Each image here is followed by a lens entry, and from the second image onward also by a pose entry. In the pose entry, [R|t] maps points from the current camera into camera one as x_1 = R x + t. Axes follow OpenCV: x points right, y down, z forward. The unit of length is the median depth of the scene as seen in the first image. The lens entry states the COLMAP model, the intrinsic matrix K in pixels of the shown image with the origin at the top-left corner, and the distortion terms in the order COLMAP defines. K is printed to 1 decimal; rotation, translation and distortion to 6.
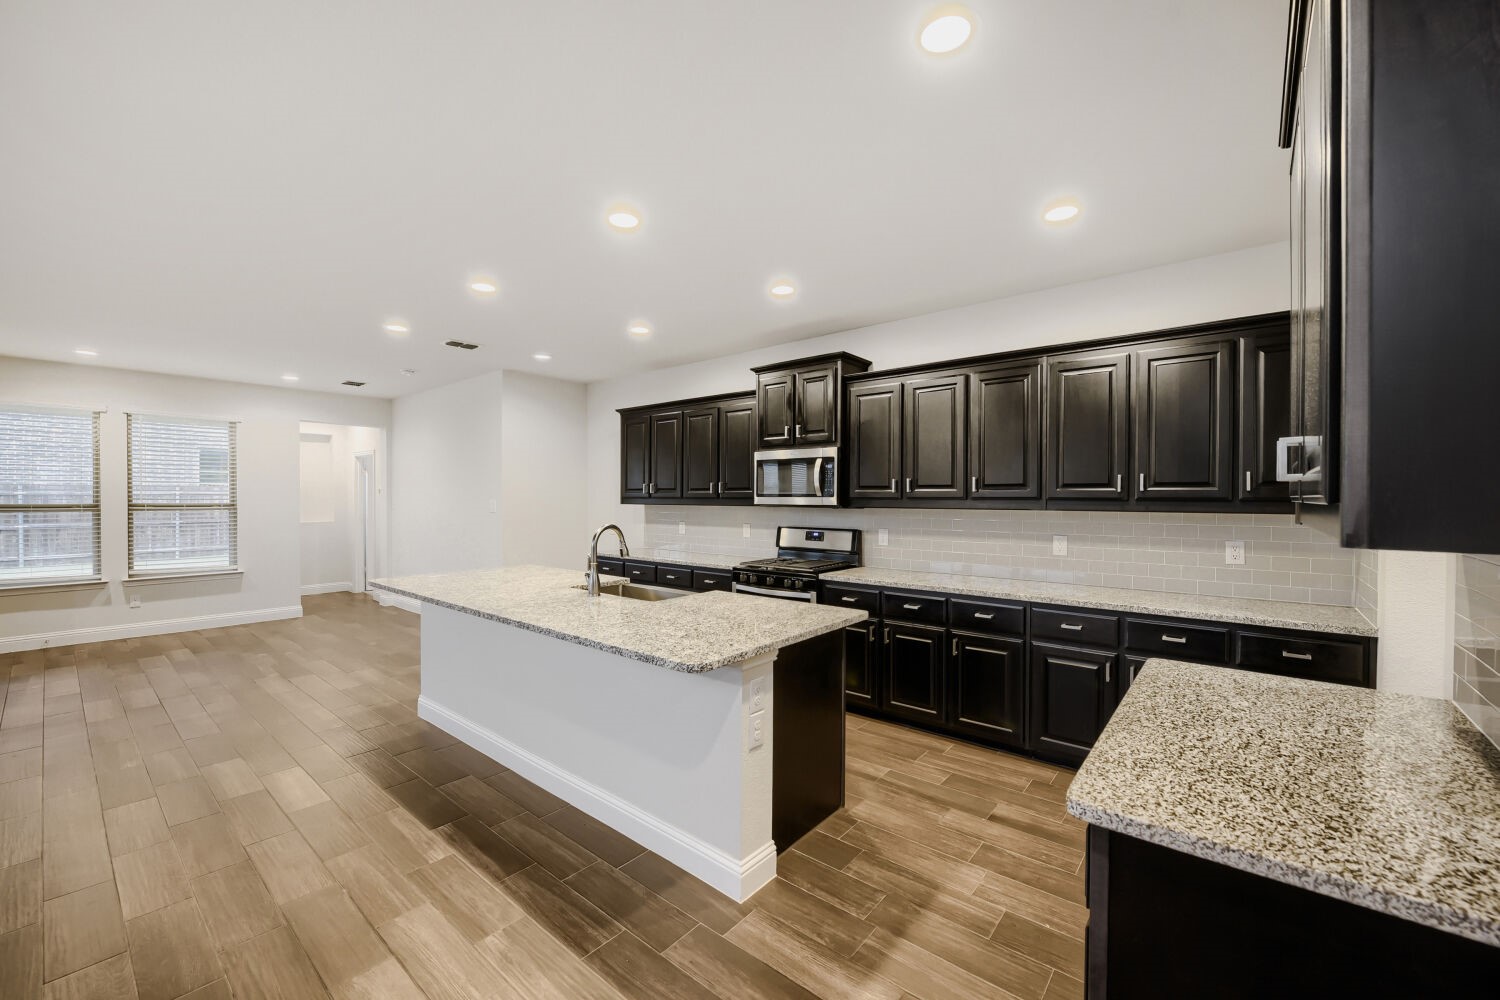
lens RADIAL K [[606.6, 0, 749.0], [0, 606.6, 496.3], [0, 0, 1]] dist [-0.004350, -0.002453]
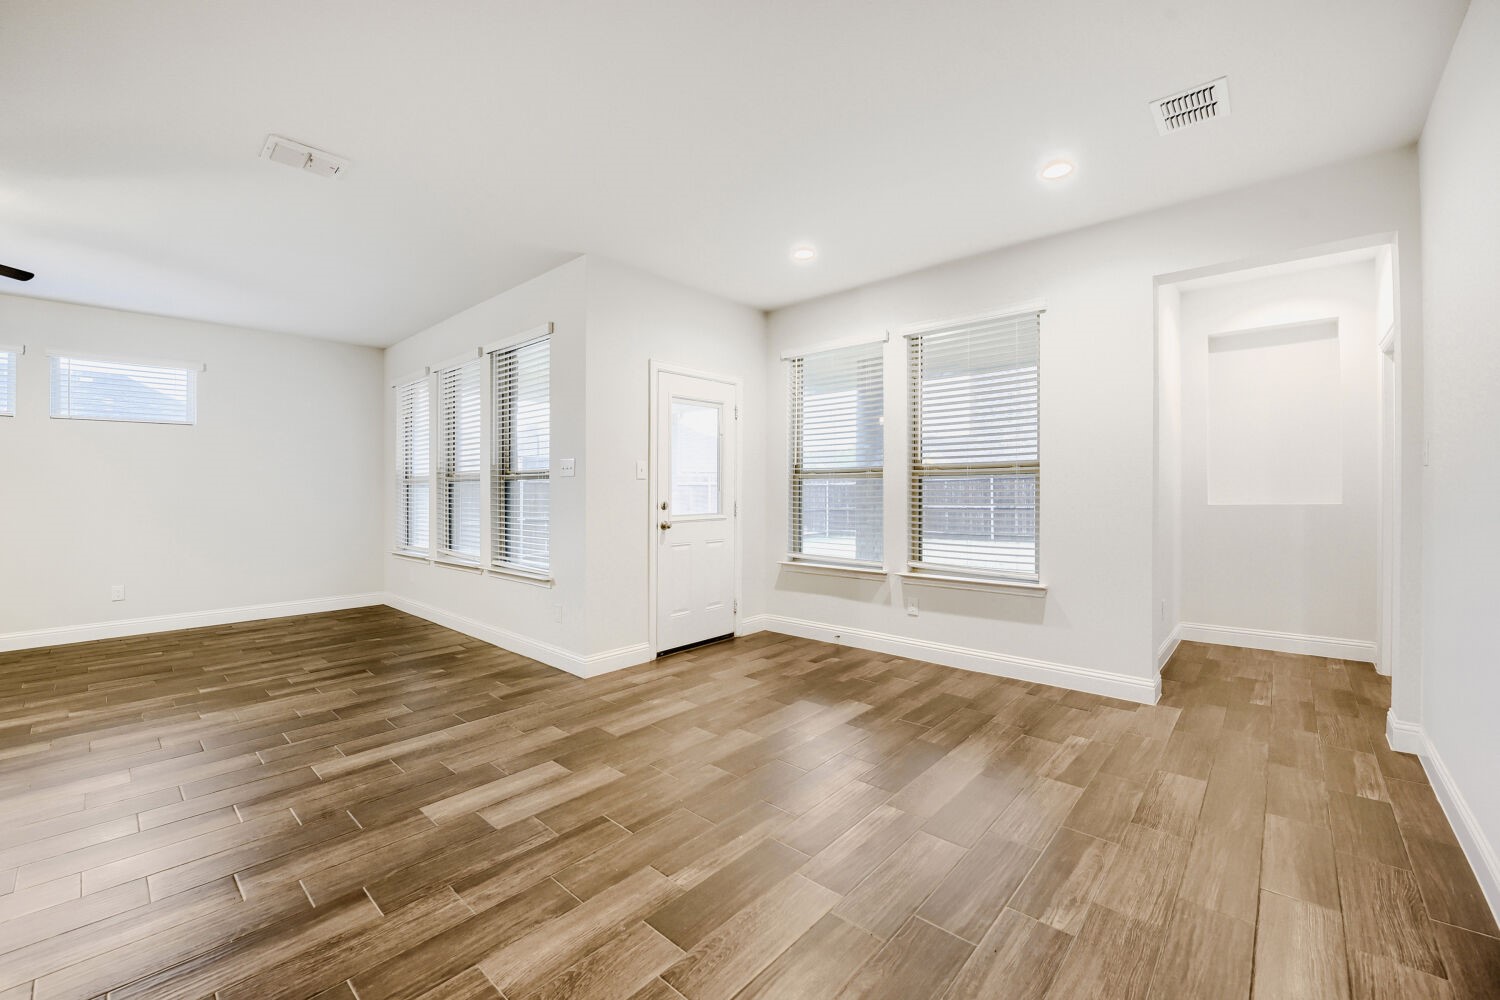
lens RADIAL K [[606.6, 0, 755.4], [0, 606.6, 489.8], [0, 0, 1]] dist [-0.004350, -0.002453]
pose [[-0.030240, -0.006160, -0.999524, -0.407916], [0.010390, 0.999925, -0.006476, 0.055529], [0.999489, -0.010581, -0.030174, 1.068098]]
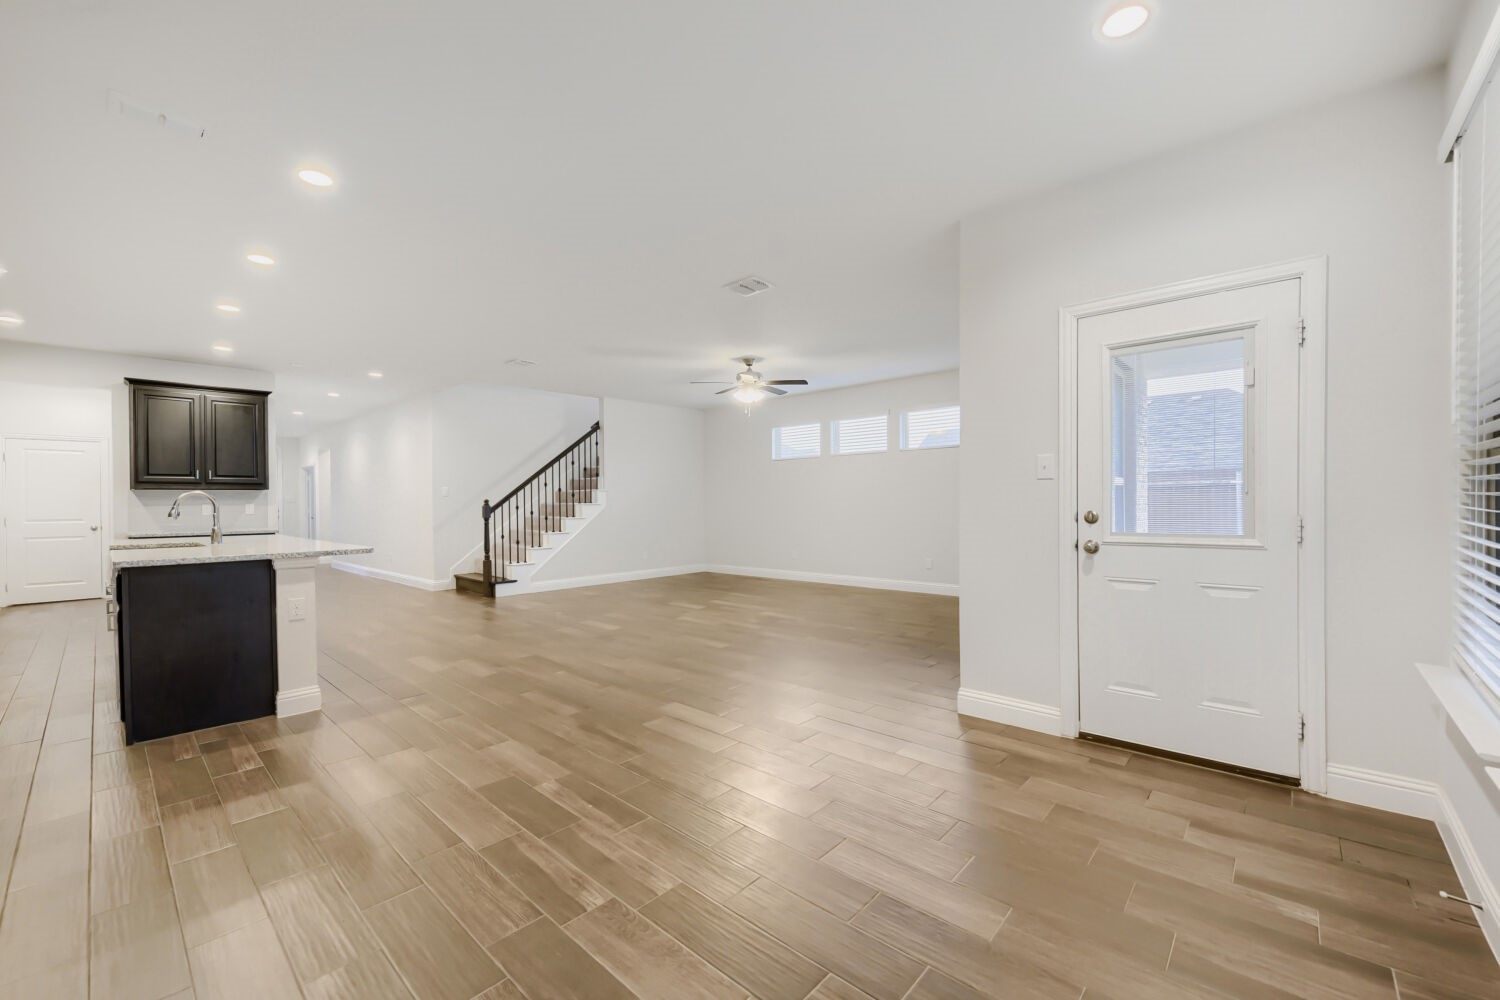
lens RADIAL K [[606.6, 0, 739.2], [0, 606.6, 498.1], [0, 0, 1]] dist [-0.004350, -0.002453]
pose [[-0.998378, 0.007249, 0.056465, -1.011828], [0.006401, 0.999864, -0.015192, 0.059032], [-0.056568, -0.014806, -0.998289, 1.545957]]
